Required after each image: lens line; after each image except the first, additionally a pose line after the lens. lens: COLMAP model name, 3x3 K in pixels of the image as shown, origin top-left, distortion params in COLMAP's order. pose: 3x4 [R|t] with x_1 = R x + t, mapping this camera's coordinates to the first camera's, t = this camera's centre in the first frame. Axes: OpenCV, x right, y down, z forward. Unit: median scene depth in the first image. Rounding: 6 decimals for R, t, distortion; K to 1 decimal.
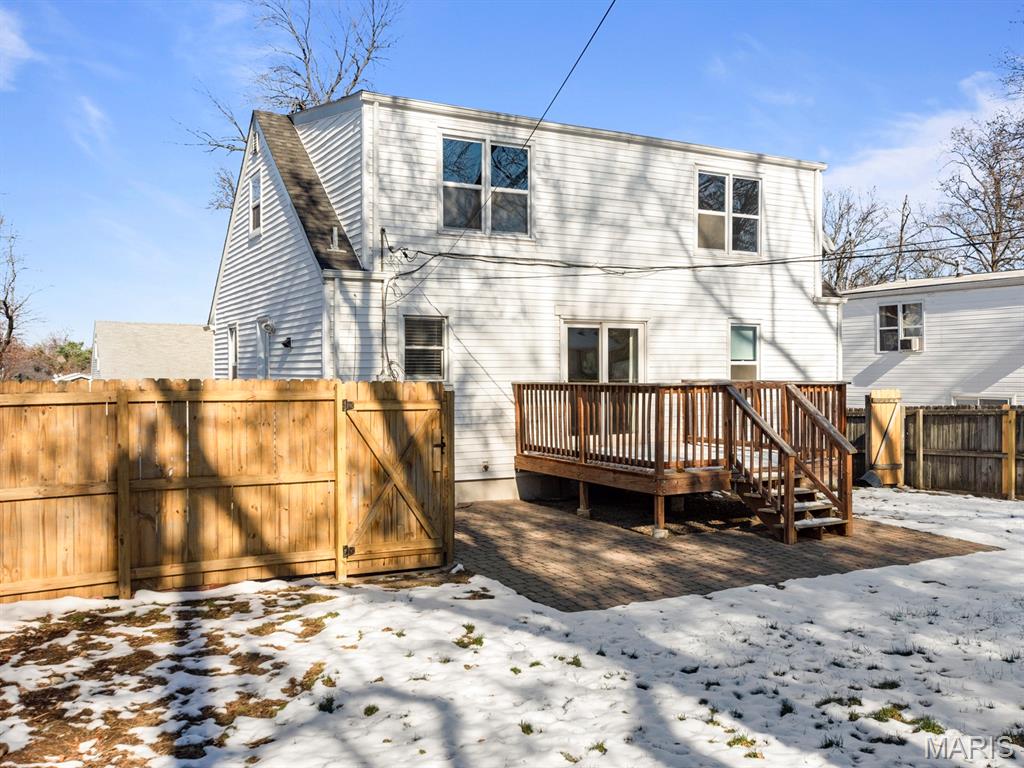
lens RADIAL K [[875.3, 0, 512.0], [0, 875.3, 384.0], [0, 0, 1]] dist [0.003888, 0.003236]
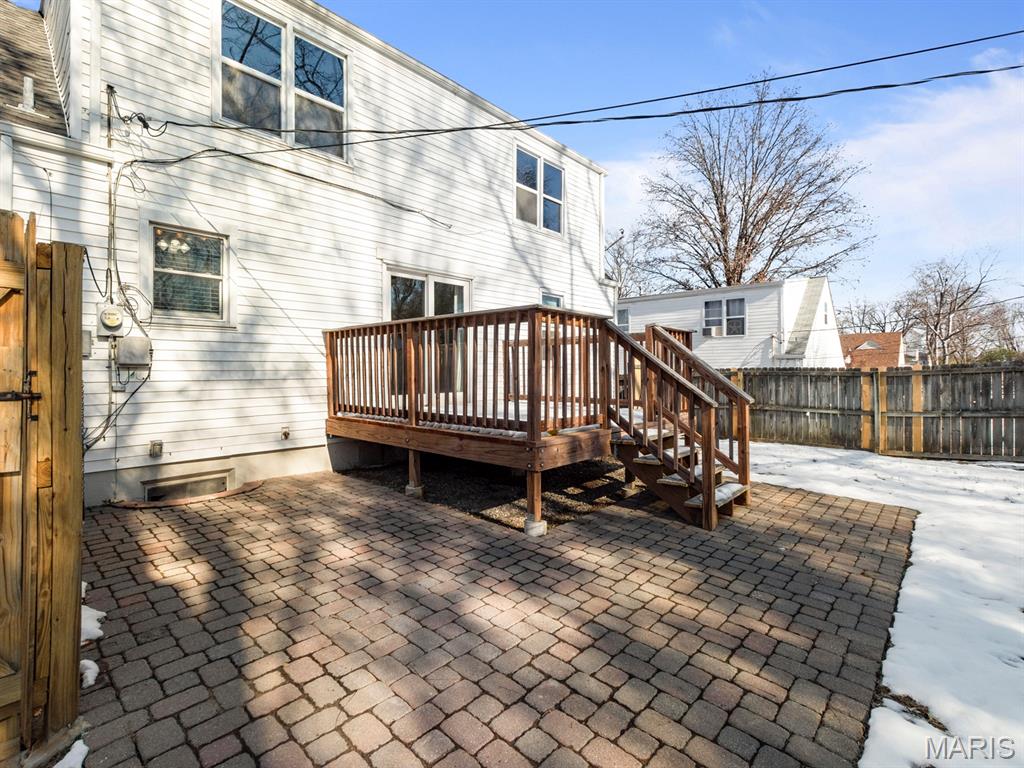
lens RADIAL K [[477.7, 0, 508.2], [0, 477.7, 367.5], [0, 0, 1]] dist [0.003075, 0.000329]
pose [[0.950308, 0.002102, 0.311305, 0.026723], [0.003881, 0.999820, -0.018597, 0.042668], [-0.311288, 0.018881, 0.950128, 0.516669]]
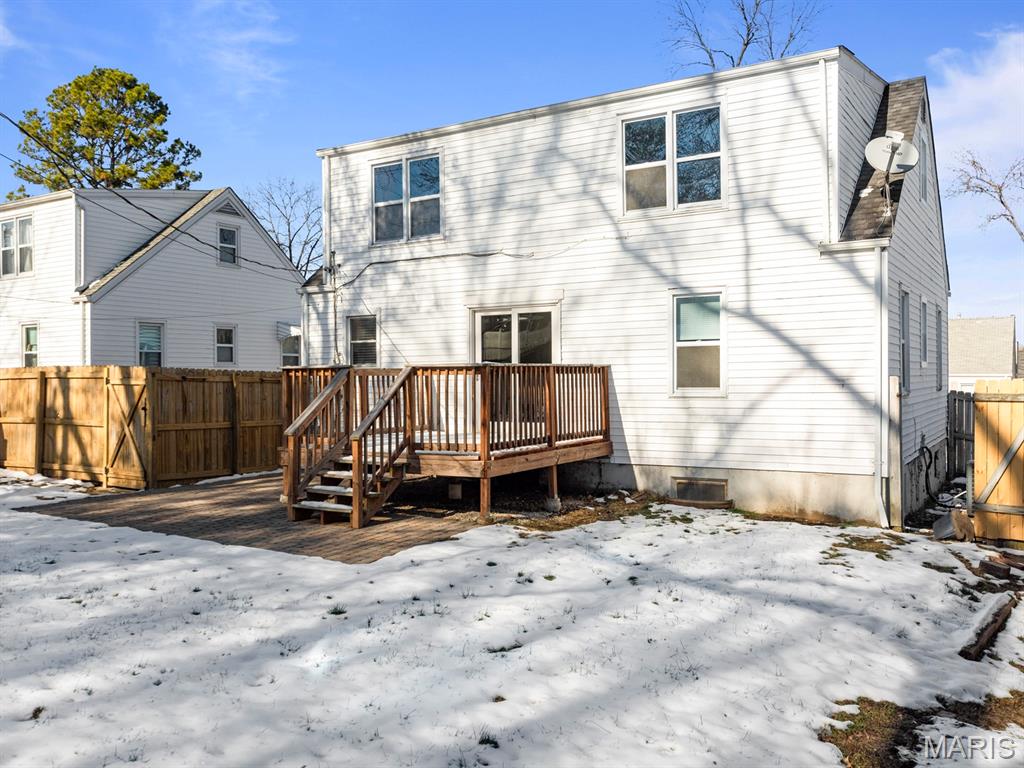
lens RADIAL K [[875.3, 0, 512.0], [0, 875.3, 384.0], [0, 0, 1]] dist [0.003888, 0.003236]
pose [[0.487480, 0.004508, -0.873123, 1.028498], [-0.005804, 0.999981, 0.001923, 0.014219], [0.873115, 0.004130, 0.487497, 0.552297]]
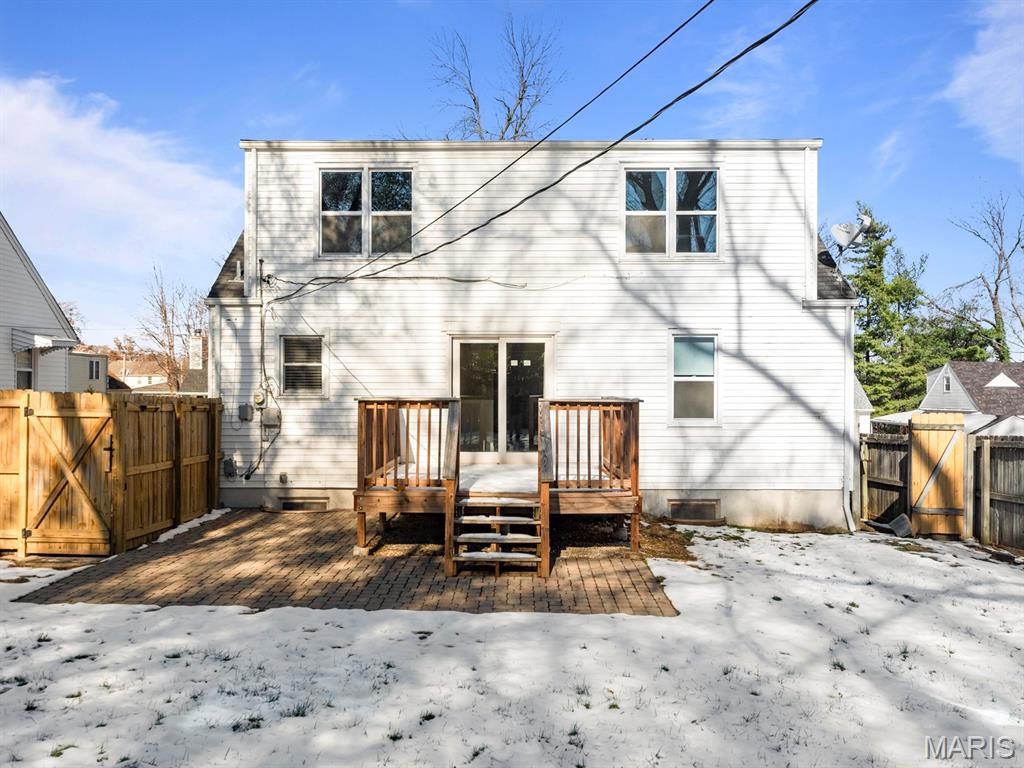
lens RADIAL K [[828.5, 0, 513.9], [0, 828.5, 393.0], [0, 0, 1]] dist [0.001981, 0.002189]
pose [[0.869744, 0.007361, -0.493448, 0.612319], [-0.012985, 0.999884, -0.007971, -0.000820], [0.493332, 0.013340, 0.869739, 0.215779]]
